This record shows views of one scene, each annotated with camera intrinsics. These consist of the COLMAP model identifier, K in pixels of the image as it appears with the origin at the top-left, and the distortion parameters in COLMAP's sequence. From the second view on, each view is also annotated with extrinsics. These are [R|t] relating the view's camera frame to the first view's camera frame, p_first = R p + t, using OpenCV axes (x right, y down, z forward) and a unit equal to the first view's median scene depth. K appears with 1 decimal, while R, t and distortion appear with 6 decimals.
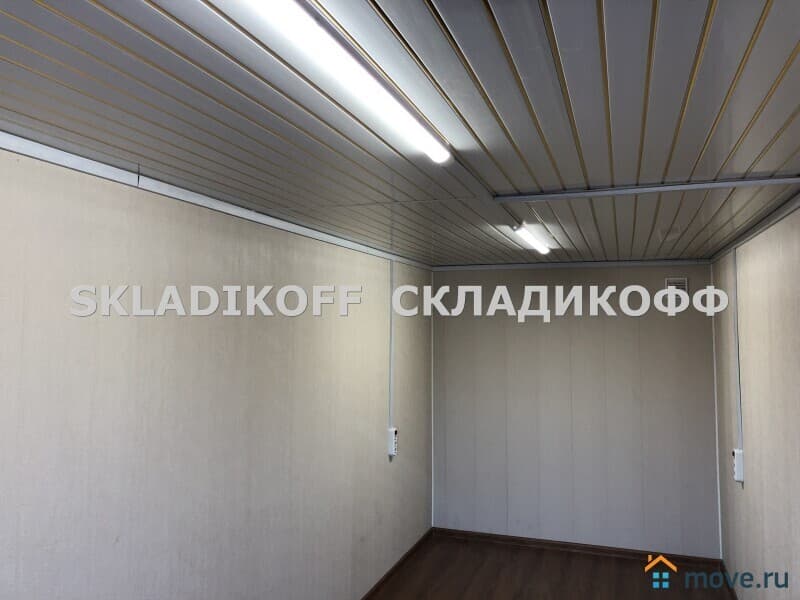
lens RADIAL K [[650.8, 0, 397.9], [0, 650.8, 295.1], [0, 0, 1]] dist [0.052700, -0.030437]
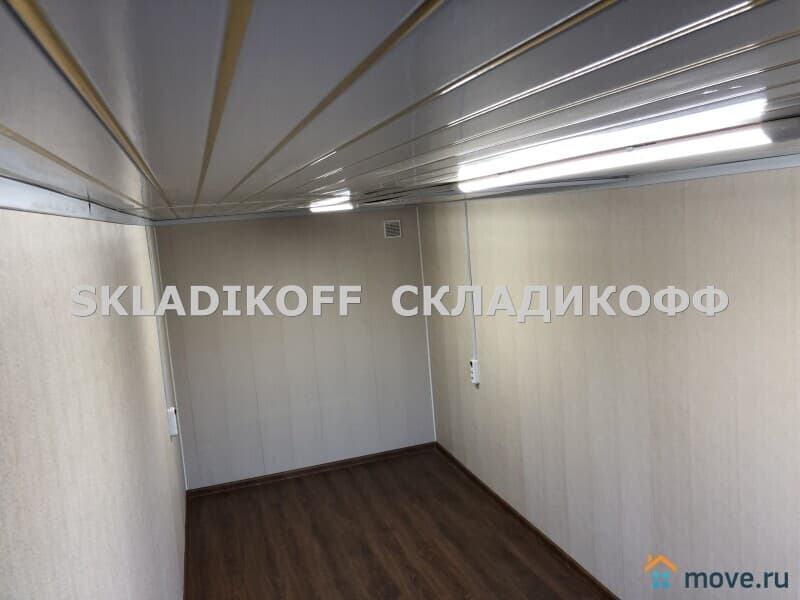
lens RADIAL K [[650.8, 0, 398.3], [0, 650.8, 296.7], [0, 0, 1]] dist [0.052700, -0.030437]
pose [[0.799054, -0.143540, 0.583874, -0.268915], [0.057907, 0.984943, 0.162891, -0.084607], [-0.598464, -0.096349, 0.795335, 0.077112]]
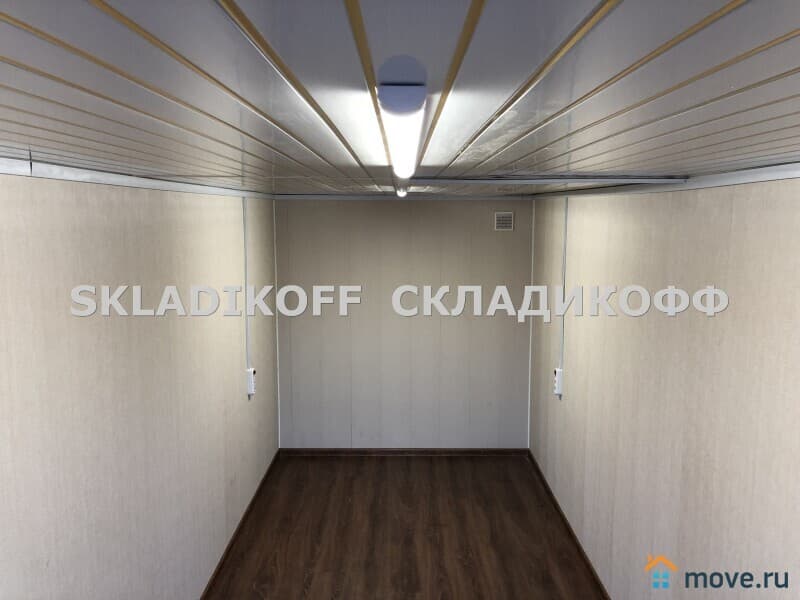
lens RADIAL K [[650.8, 0, 400.9], [0, 650.8, 306.3], [0, 0, 1]] dist [0.052700, -0.030437]
pose [[0.946008, -0.048093, 0.320557, -0.105402], [-0.012486, 0.982791, 0.184296, -0.075276], [-0.323904, -0.178348, 0.929128, 0.014118]]
